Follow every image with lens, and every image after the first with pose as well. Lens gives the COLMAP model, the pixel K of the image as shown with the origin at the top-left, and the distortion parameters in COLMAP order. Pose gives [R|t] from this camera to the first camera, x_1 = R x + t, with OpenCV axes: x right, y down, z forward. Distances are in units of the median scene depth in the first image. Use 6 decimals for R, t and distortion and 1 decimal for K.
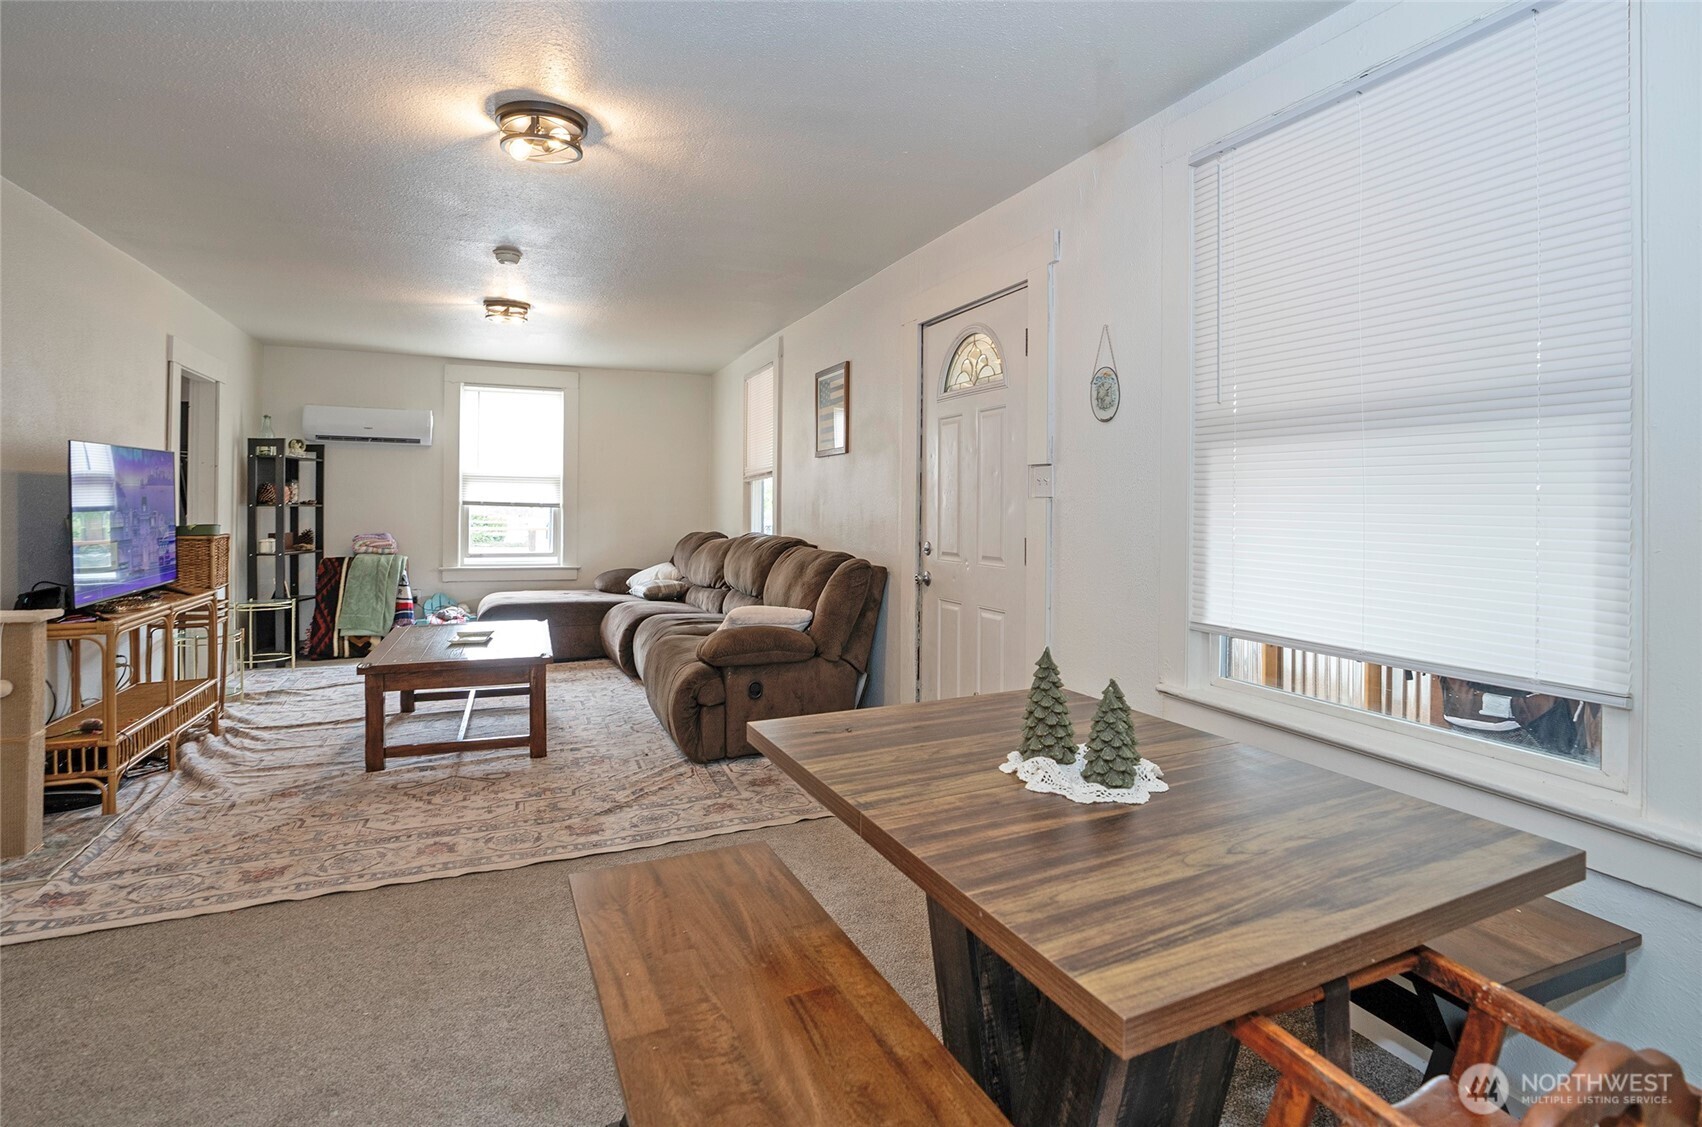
lens RADIAL K [[858.4, 0, 897.8], [0, 858.4, 512.7], [0, 0, 1]] dist [-0.042882, 0.000248]
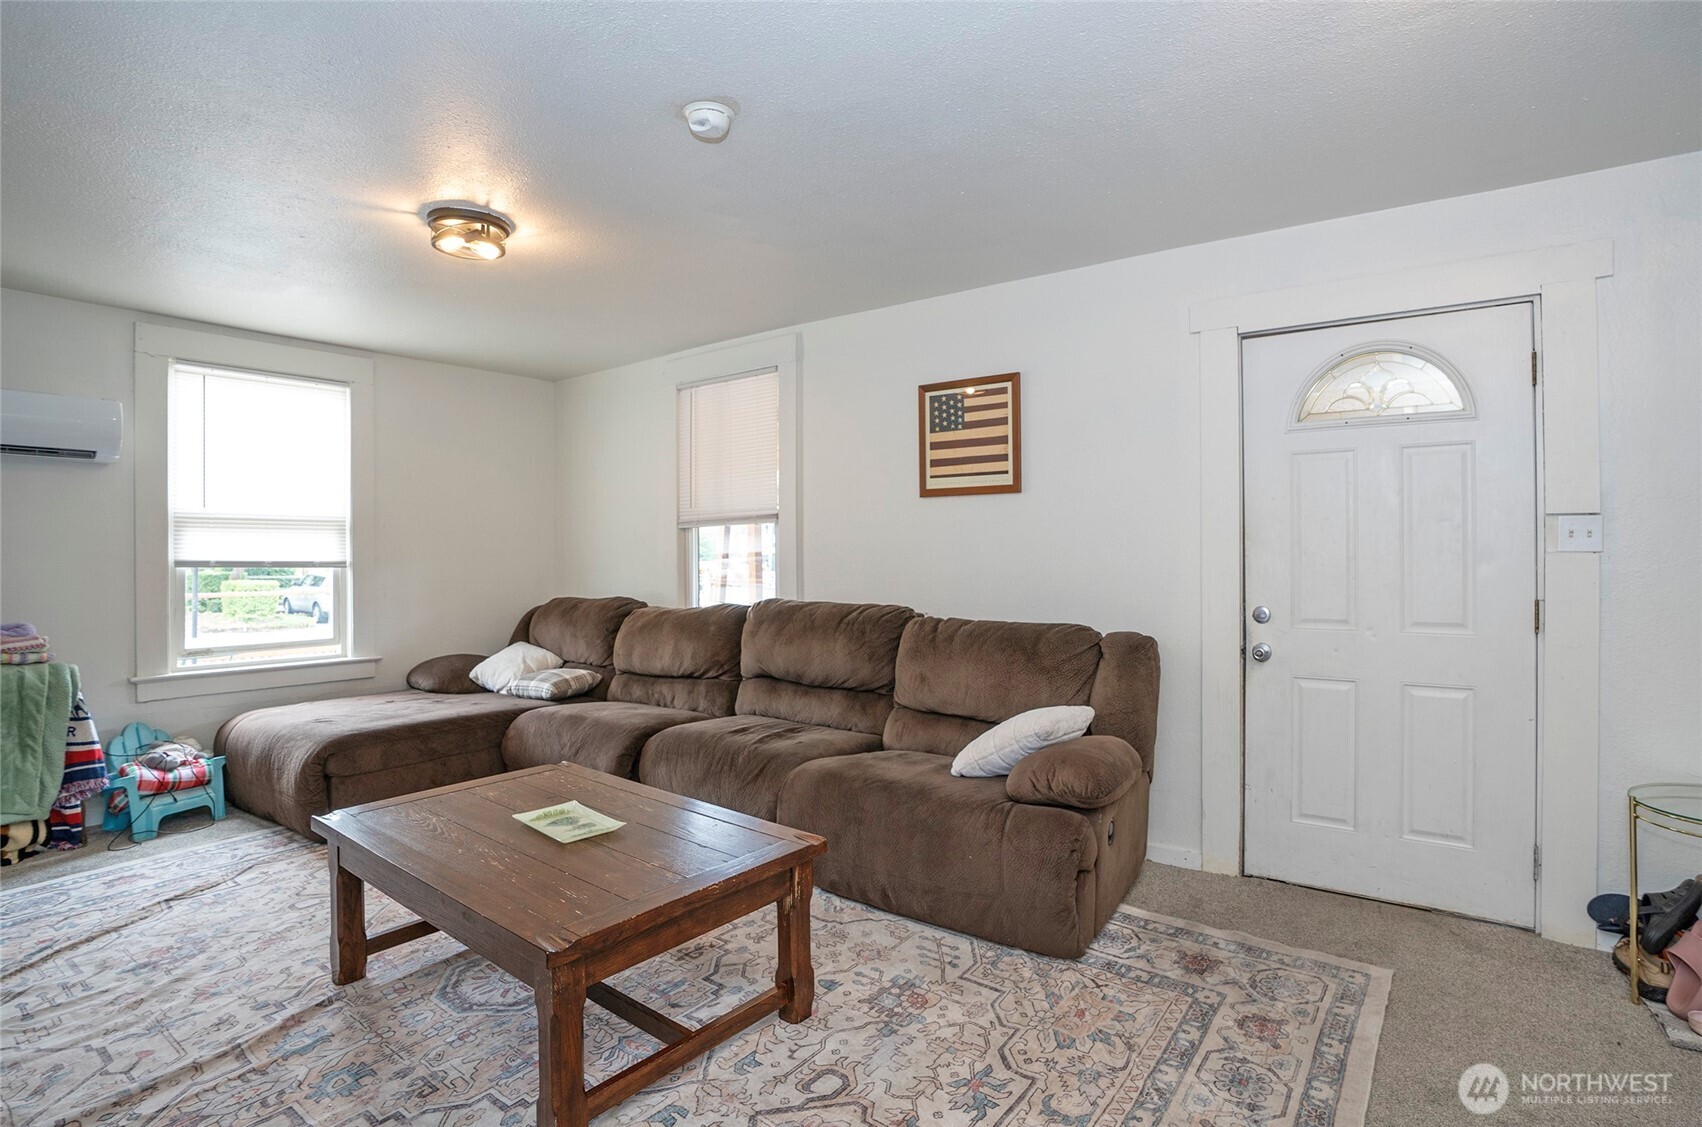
lens RADIAL K [[832.1, 0, 884.0], [0, 832.1, 559.8], [0, 0, 1]] dist [-0.066672, 0.024763]
pose [[0.870854, -0.017207, 0.491241, -0.490483], [0.014494, 0.999851, 0.009328, -0.016936], [-0.491329, -0.001003, 0.870974, 0.382730]]
